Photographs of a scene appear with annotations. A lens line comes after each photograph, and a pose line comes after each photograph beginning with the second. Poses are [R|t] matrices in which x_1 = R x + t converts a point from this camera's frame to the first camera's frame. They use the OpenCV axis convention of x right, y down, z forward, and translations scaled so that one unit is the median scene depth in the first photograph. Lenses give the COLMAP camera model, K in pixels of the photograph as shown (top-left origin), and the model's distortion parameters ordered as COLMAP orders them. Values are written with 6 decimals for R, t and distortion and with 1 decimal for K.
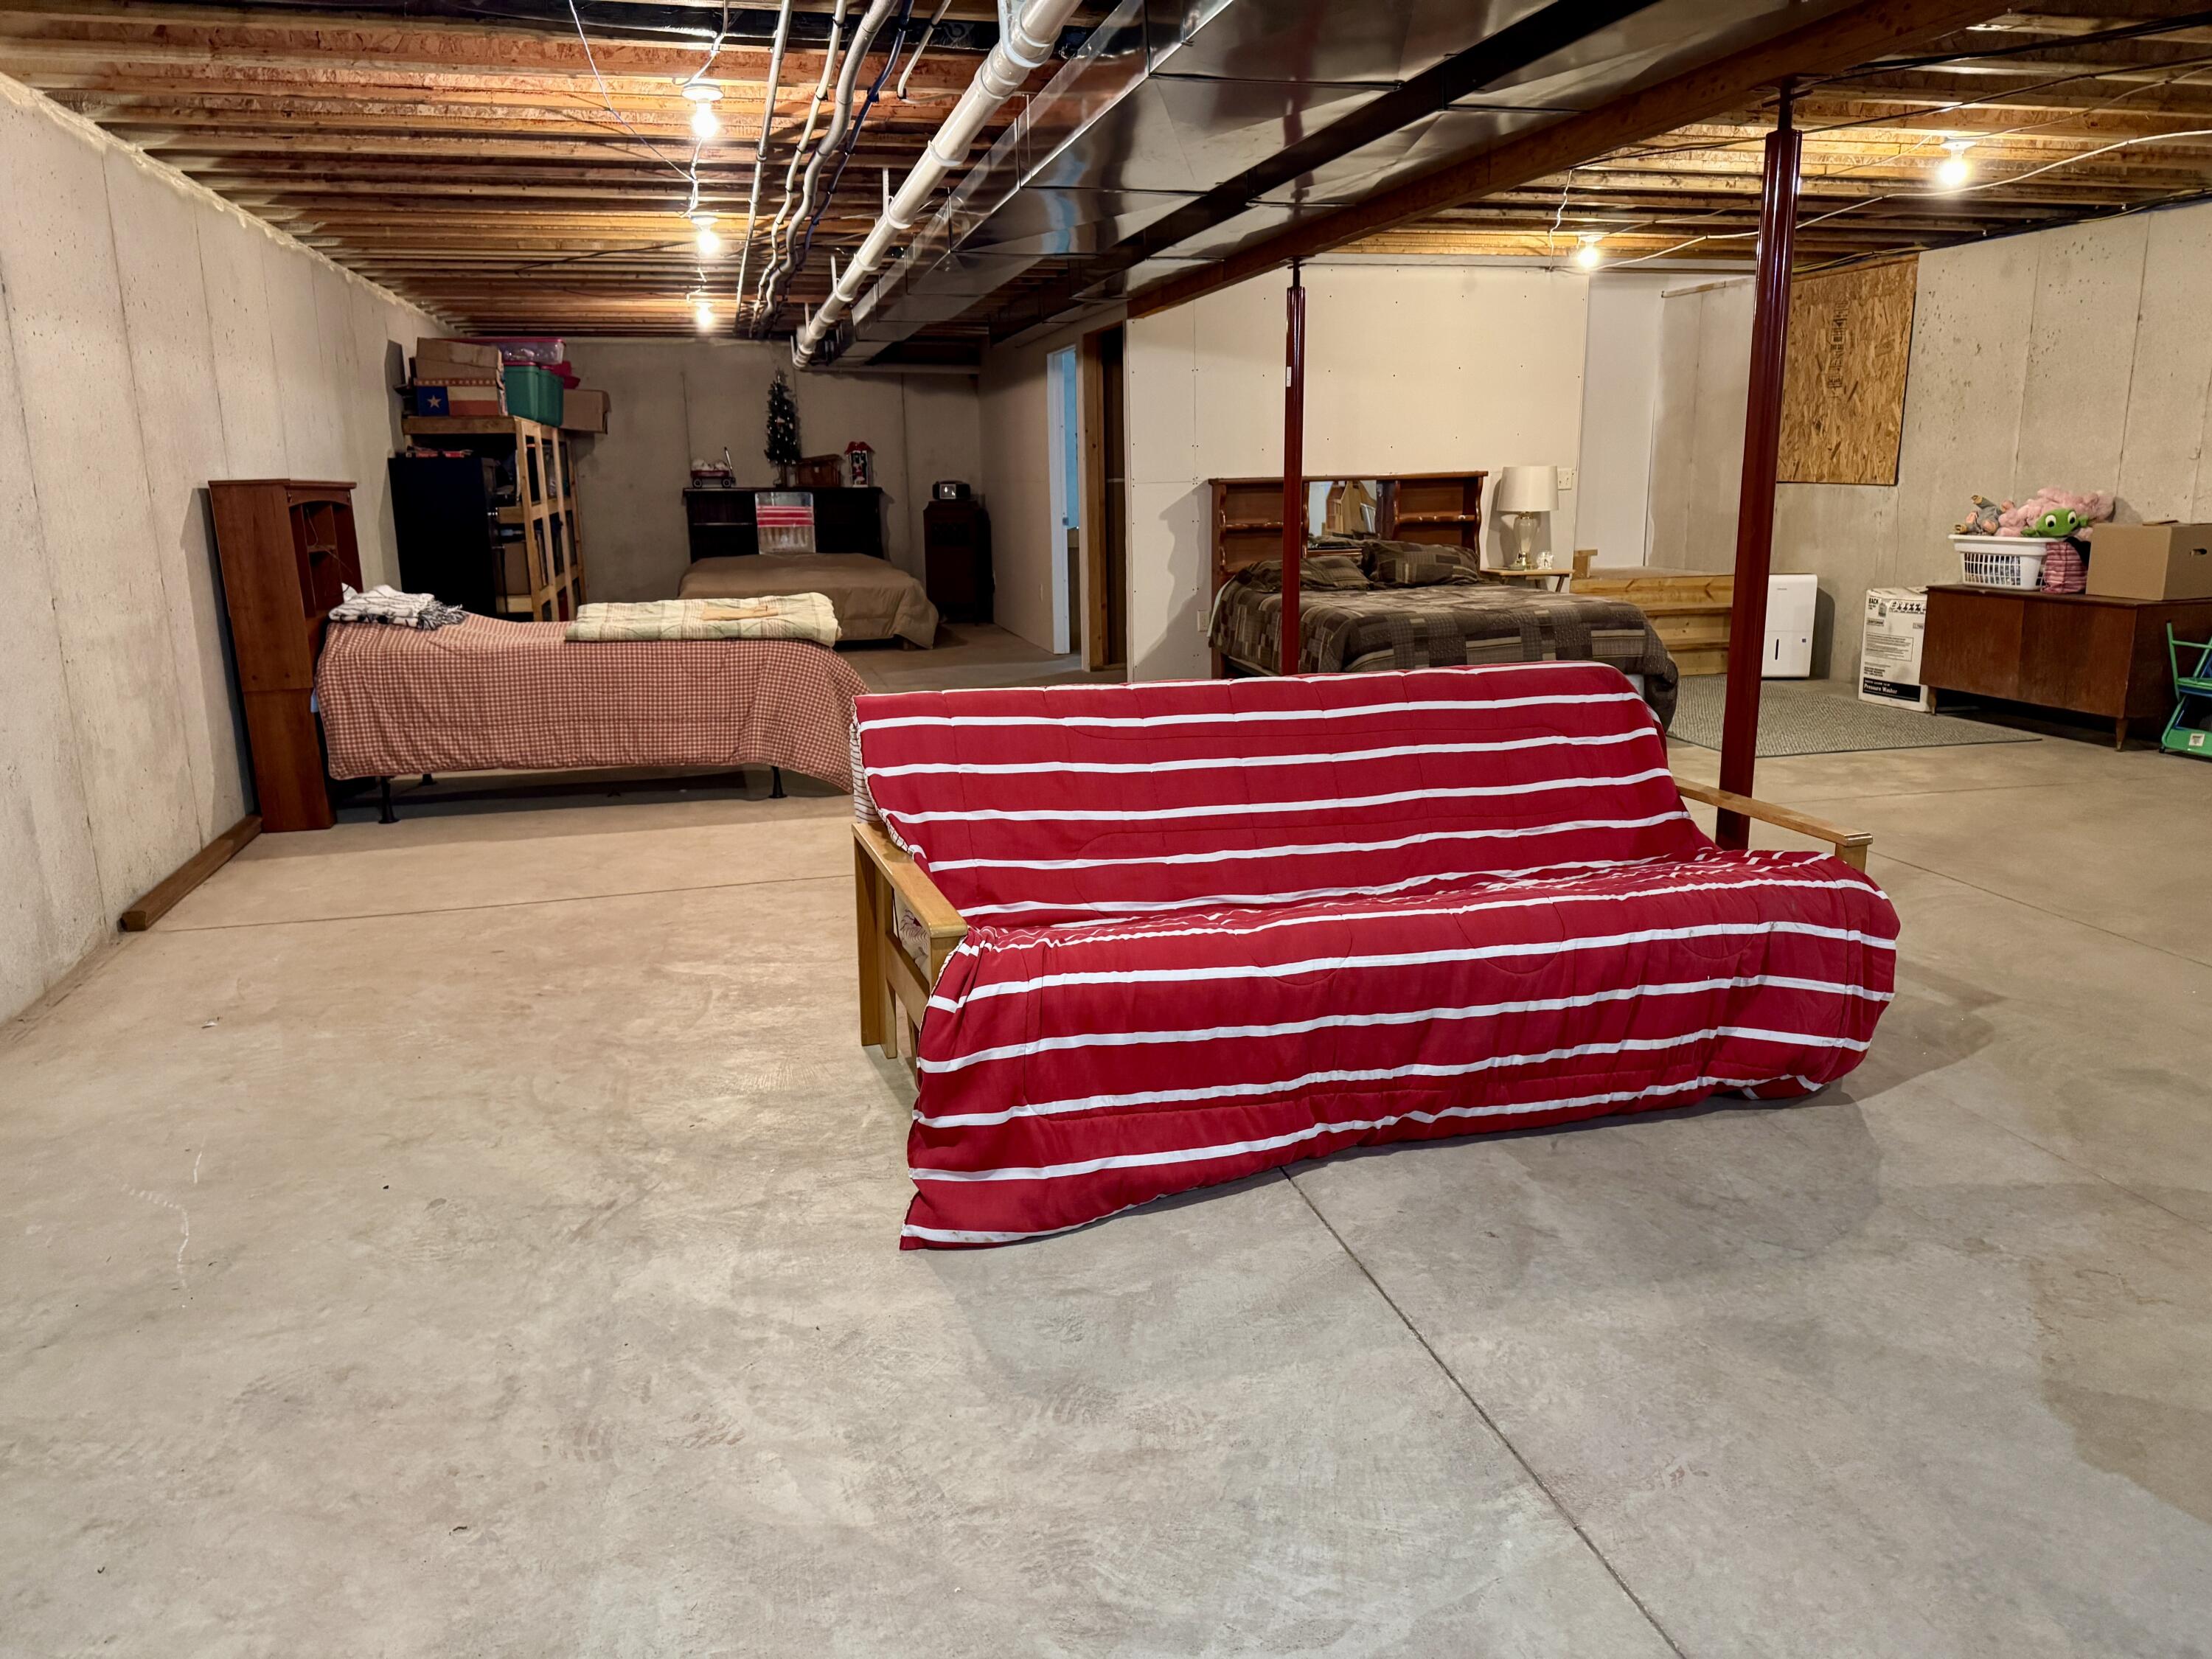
lens RADIAL K [[1548.9, 0, 1111.3], [0, 1548.9, 836.4], [0, 0, 1]] dist [0.069665, -0.101286]
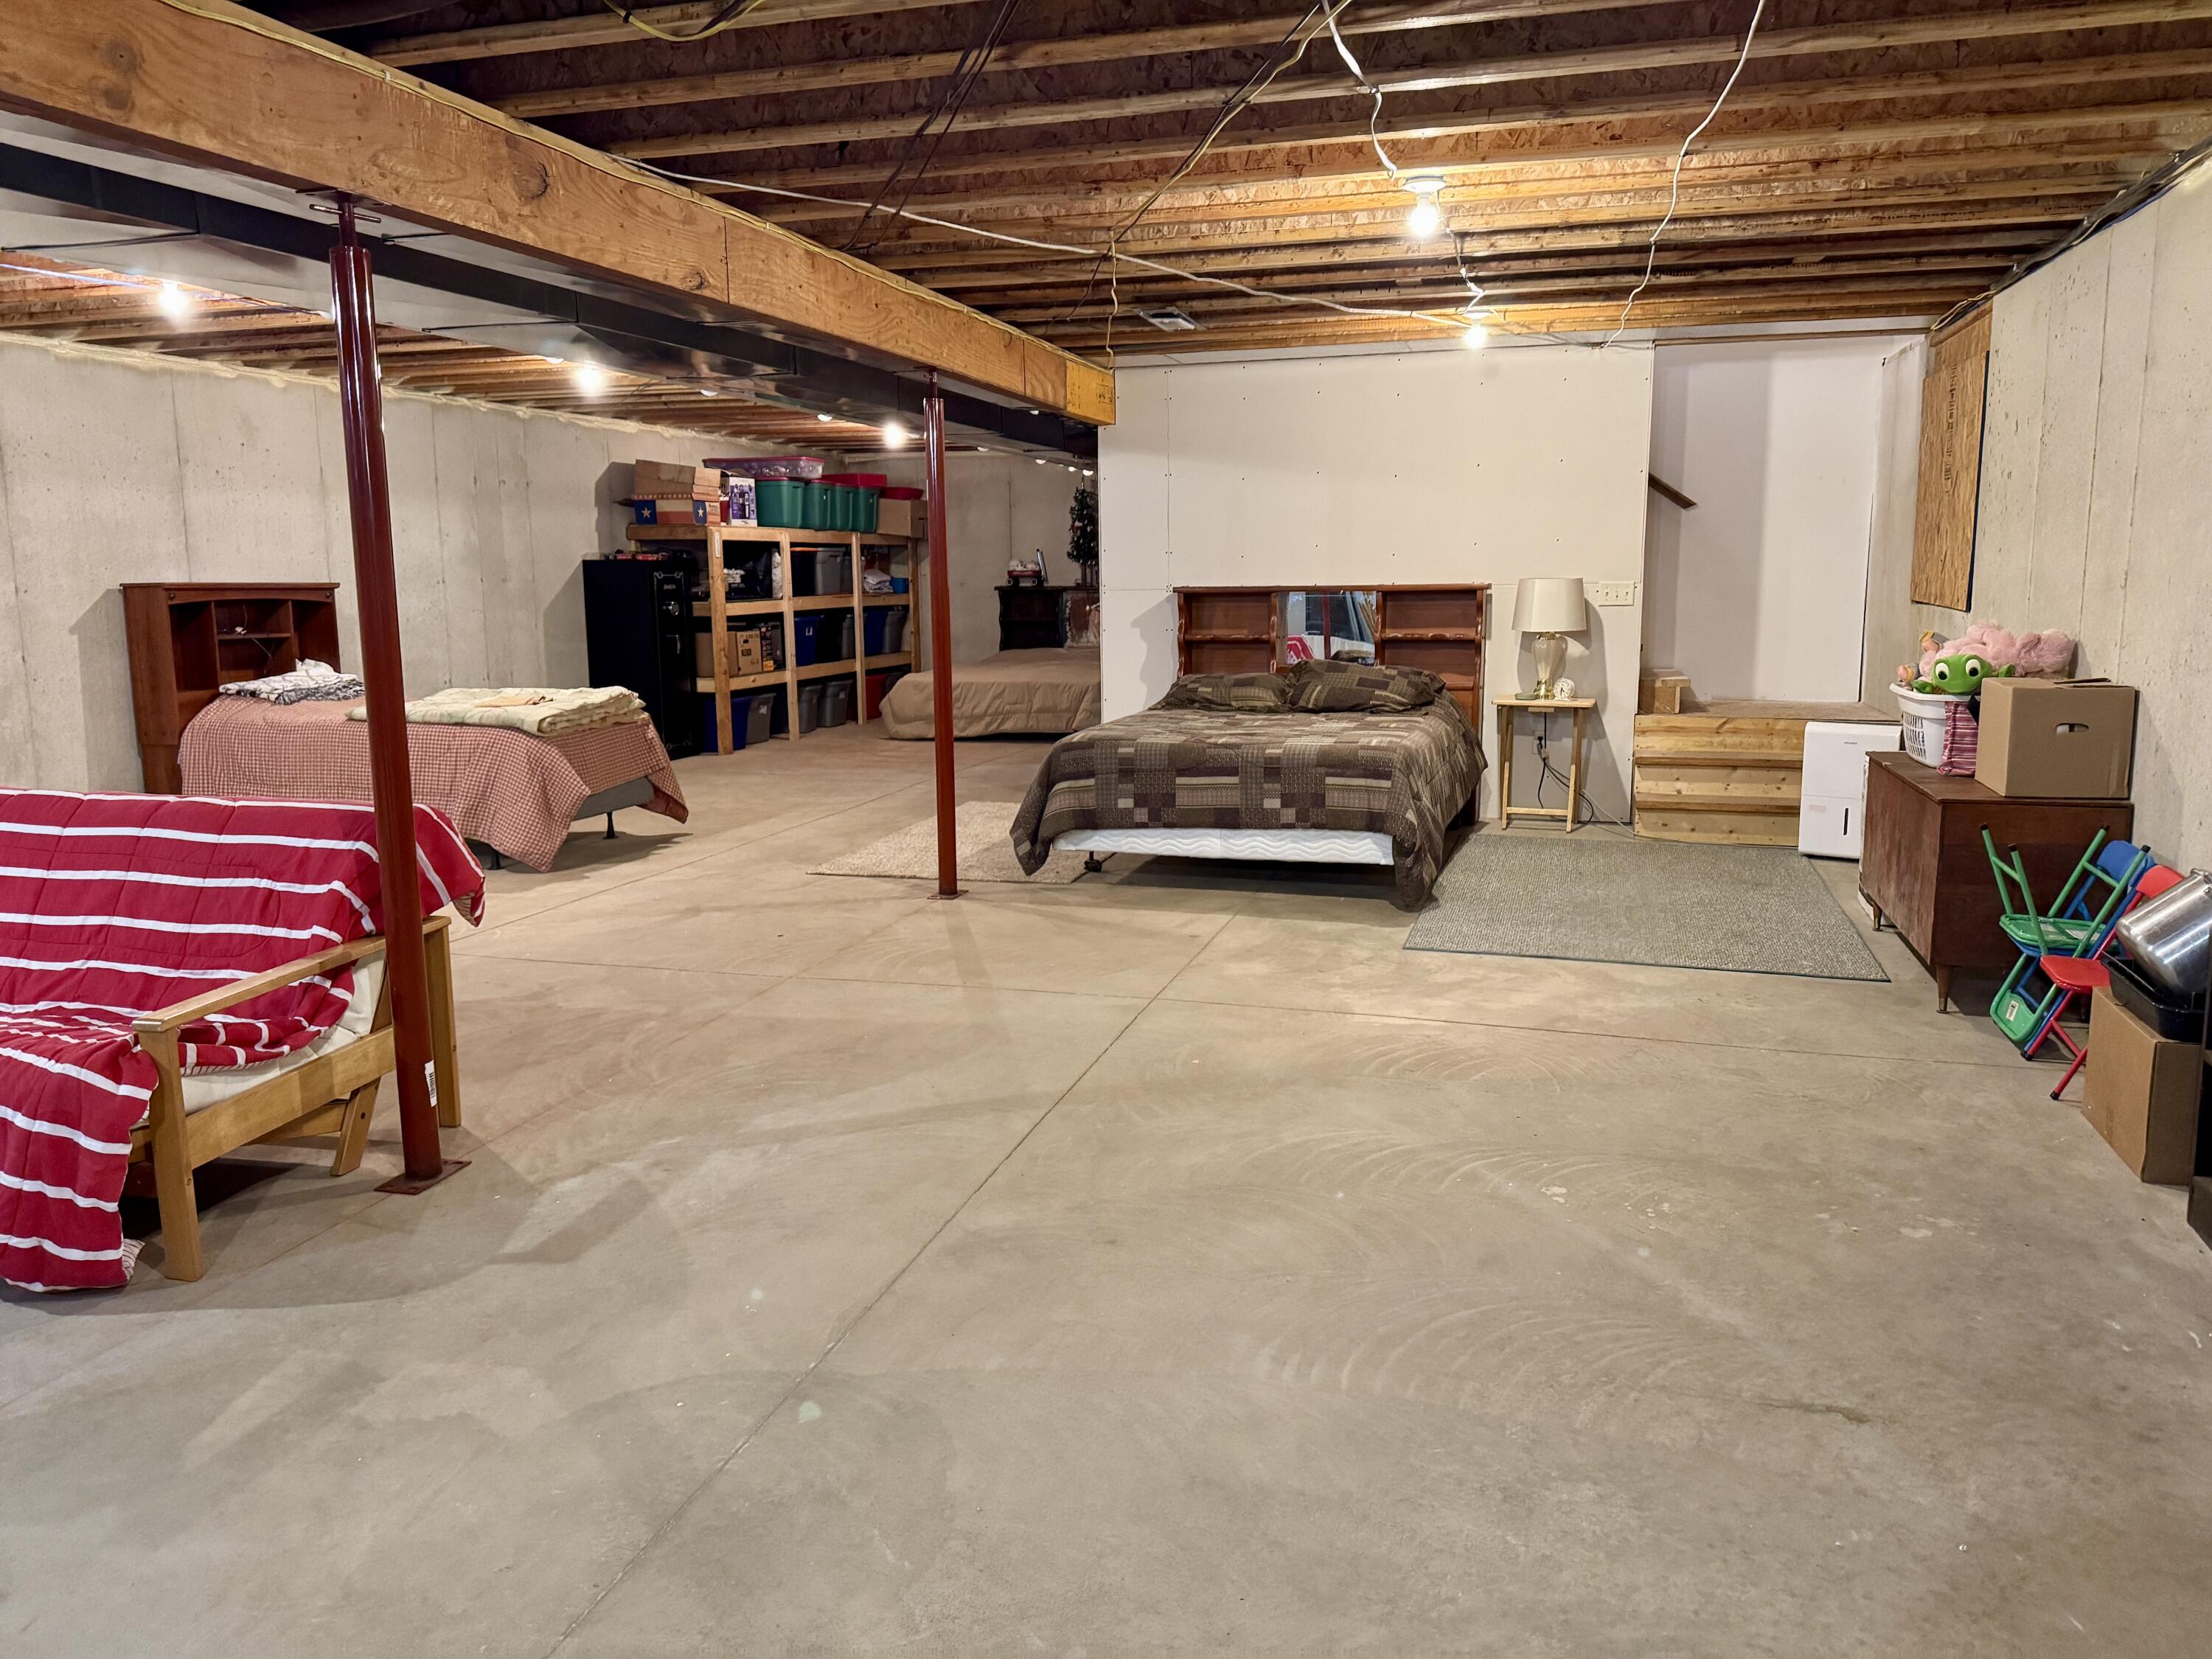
lens RADIAL K [[1548.9, 0, 1114.3], [0, 1548.9, 808.8], [0, 0, 1]] dist [0.069665, -0.101286]
pose [[0.866714, 0.085328, -0.491453, 0.529982], [-0.119784, 0.992033, -0.039008, -0.058104], [0.484209, 0.092678, 0.870030, 0.184702]]
